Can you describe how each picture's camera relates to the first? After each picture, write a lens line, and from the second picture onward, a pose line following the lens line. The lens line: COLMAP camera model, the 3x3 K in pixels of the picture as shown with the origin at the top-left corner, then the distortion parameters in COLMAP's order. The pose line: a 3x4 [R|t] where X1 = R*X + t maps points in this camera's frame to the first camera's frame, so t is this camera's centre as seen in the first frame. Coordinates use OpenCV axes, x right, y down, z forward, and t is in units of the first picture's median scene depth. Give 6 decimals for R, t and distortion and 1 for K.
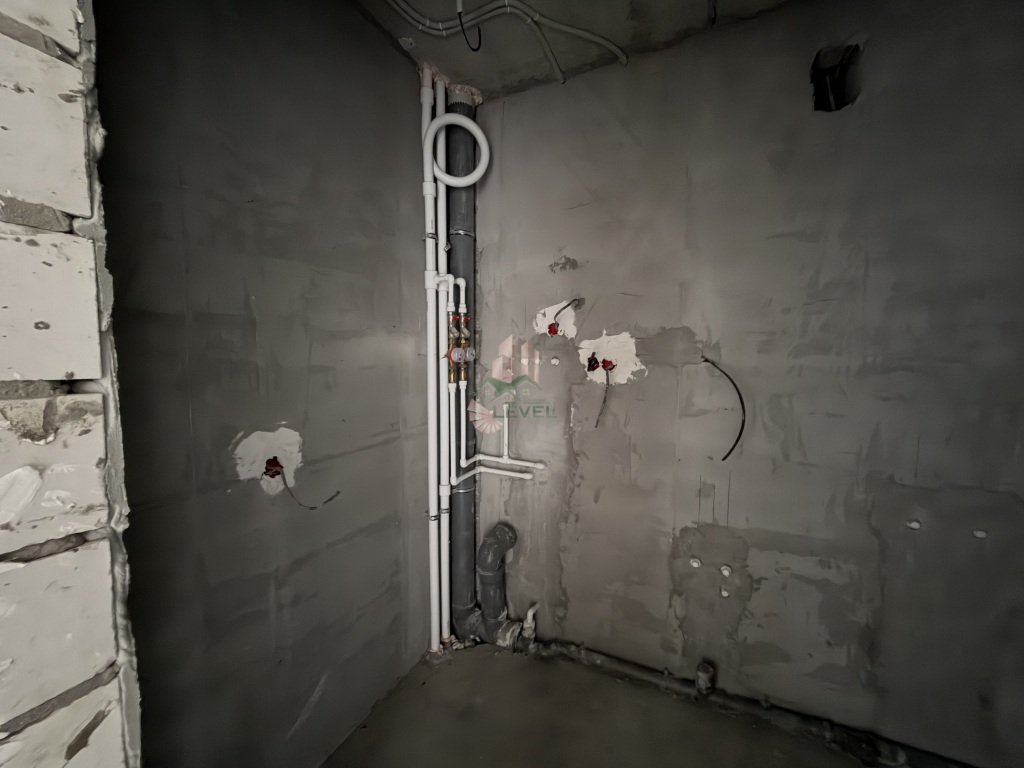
lens RADIAL K [[410.8, 0, 511.7], [0, 410.8, 387.4], [0, 0, 1]] dist [0.001796, -0.000268]
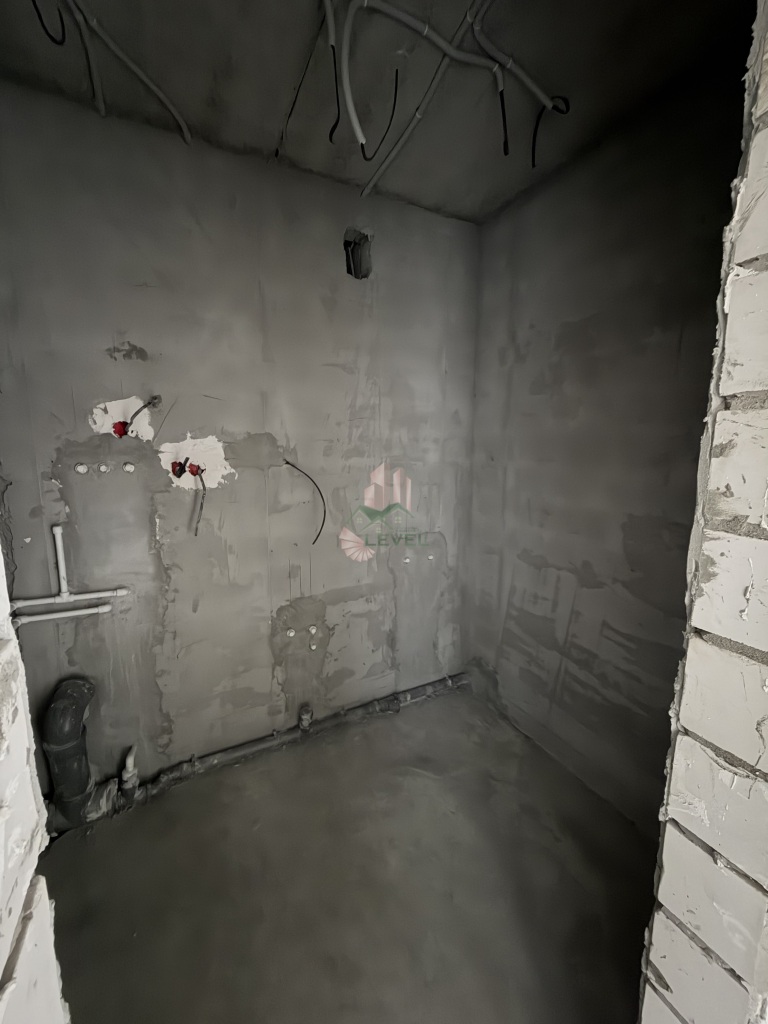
lens RADIAL K [[410.8, 0, 380.5], [0, 410.8, 512.4], [0, 0, 1]] dist [0.001796, -0.000268]
pose [[0.601218, -0.126826, 0.788956, -0.282864], [0.058557, 0.991663, 0.114789, -0.041395], [-0.796937, -0.022815, 0.603632, 0.075011]]
